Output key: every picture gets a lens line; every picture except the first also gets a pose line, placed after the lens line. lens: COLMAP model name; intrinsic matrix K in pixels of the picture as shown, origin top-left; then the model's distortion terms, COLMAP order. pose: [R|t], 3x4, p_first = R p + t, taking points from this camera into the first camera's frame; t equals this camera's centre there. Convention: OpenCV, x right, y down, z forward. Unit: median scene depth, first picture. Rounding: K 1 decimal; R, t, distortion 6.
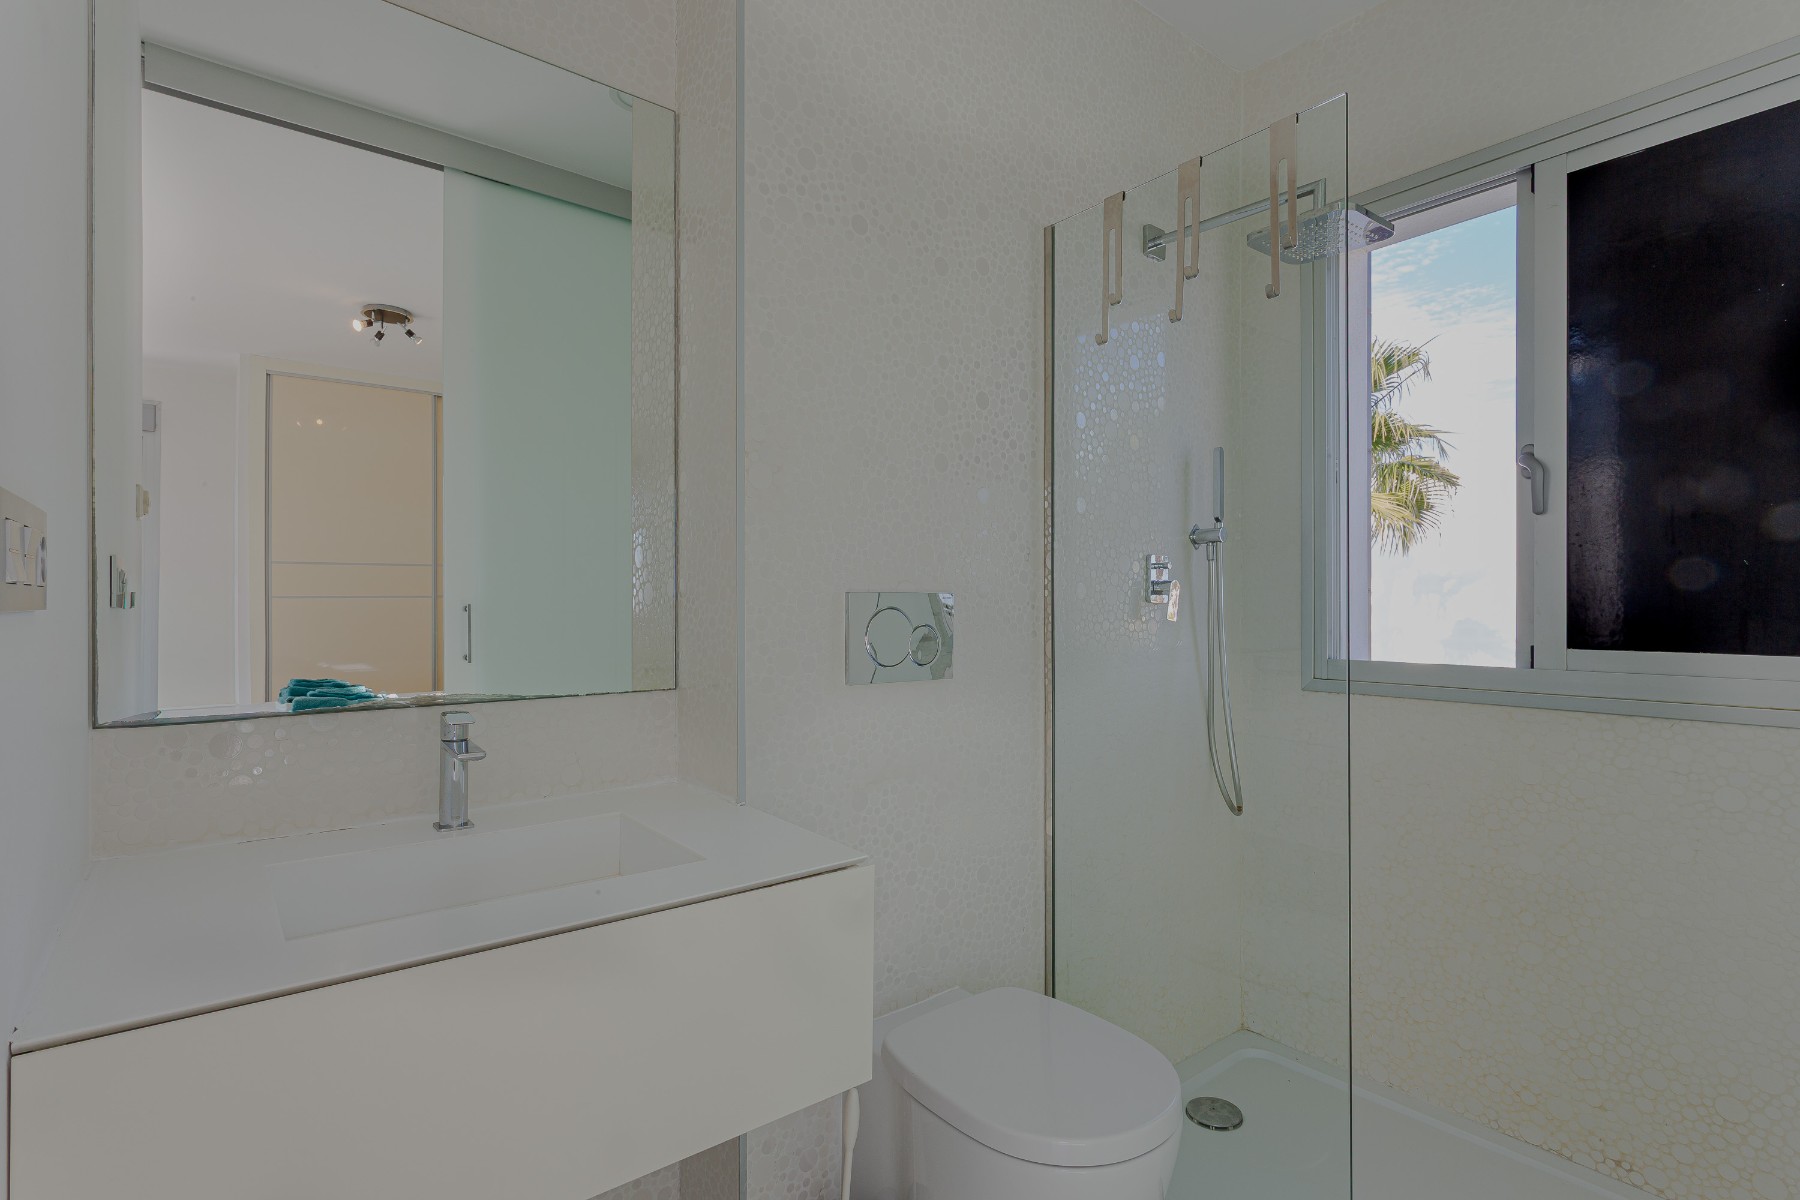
lens RADIAL K [[876.2, 0, 900.0], [0, 876.2, 600.0], [0, 0, 1]] dist [0.002784, 0.000525]
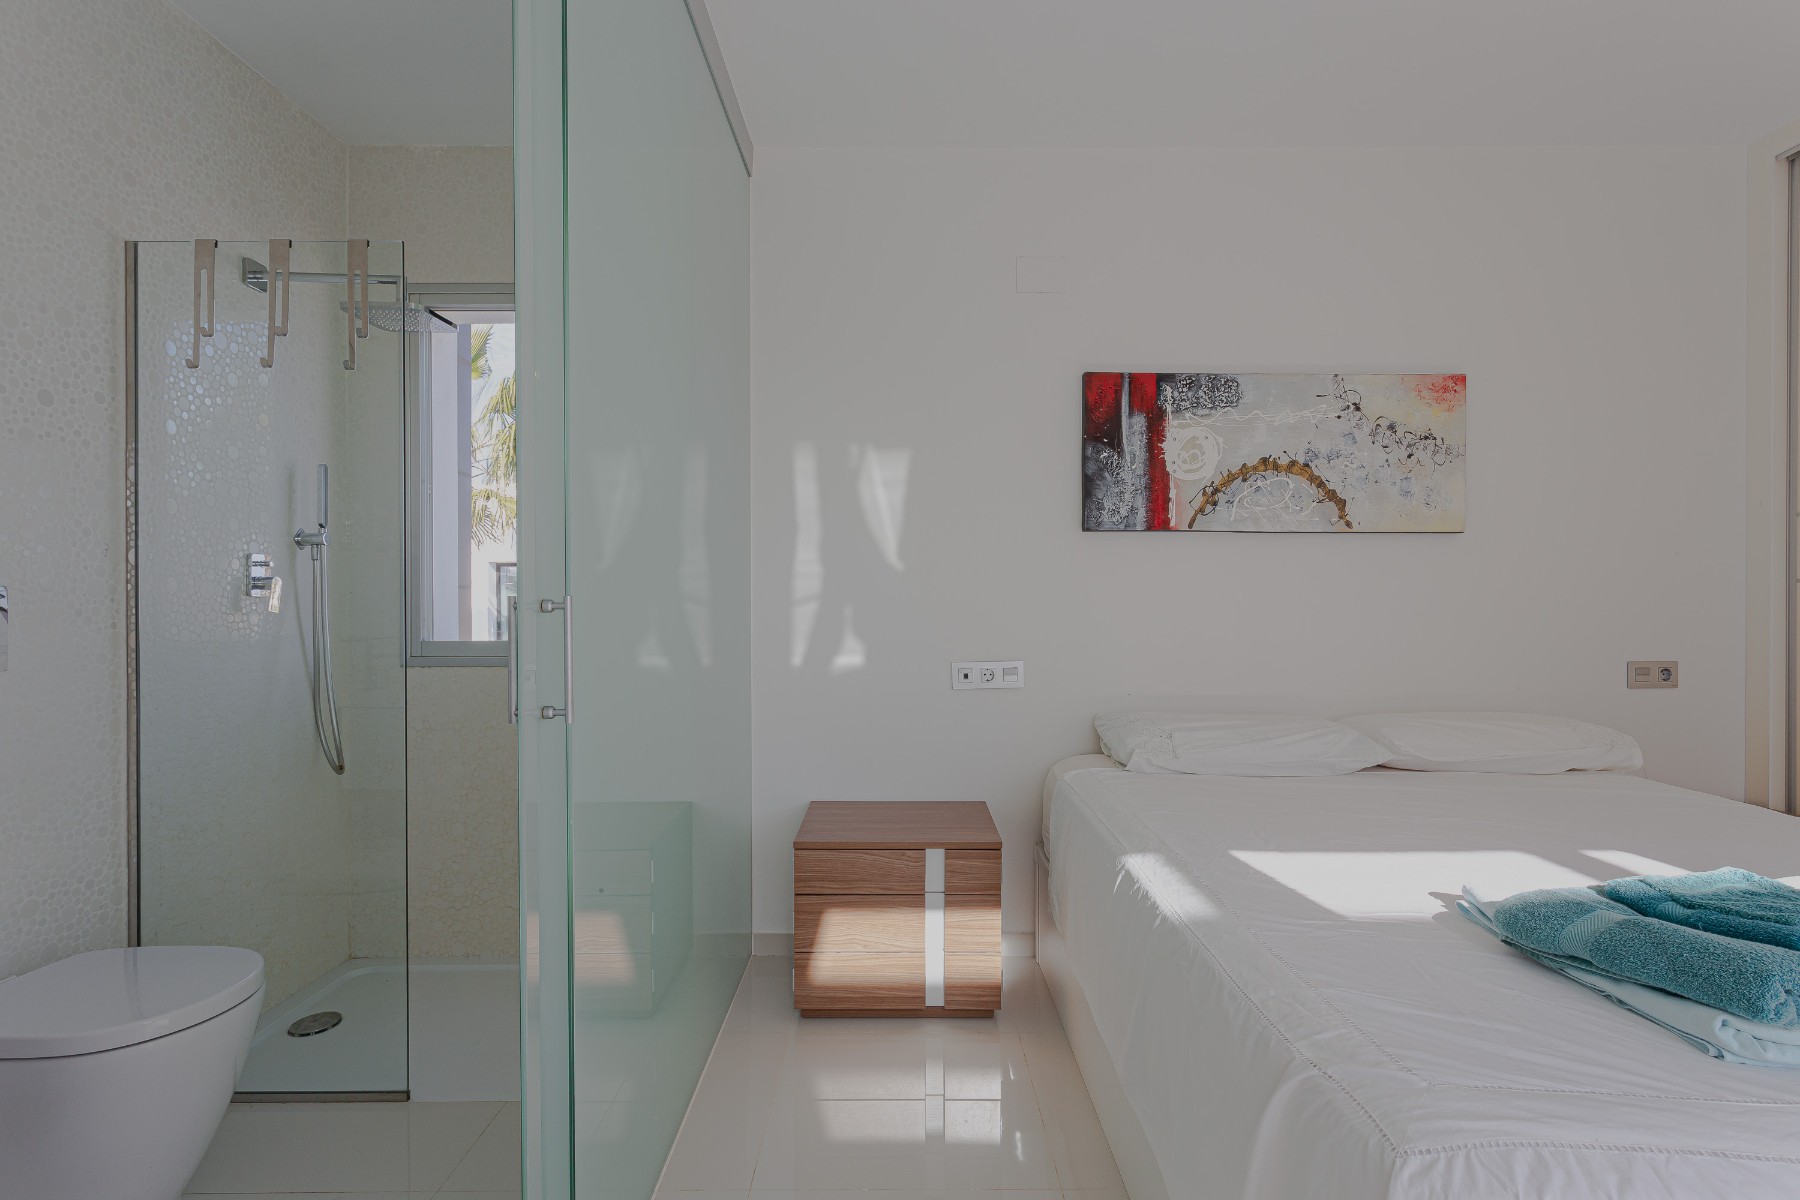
lens RADIAL K [[864.3, 0, 900.0], [0, 864.3, 600.0], [0, 0, 1]] dist [0.001703, -0.000482]
pose [[0.625299, -0.003097, 0.780379, -0.063360], [0.000022, 0.999992, 0.003950, 0.003505], [-0.780385, -0.002453, 0.625295, -0.363888]]
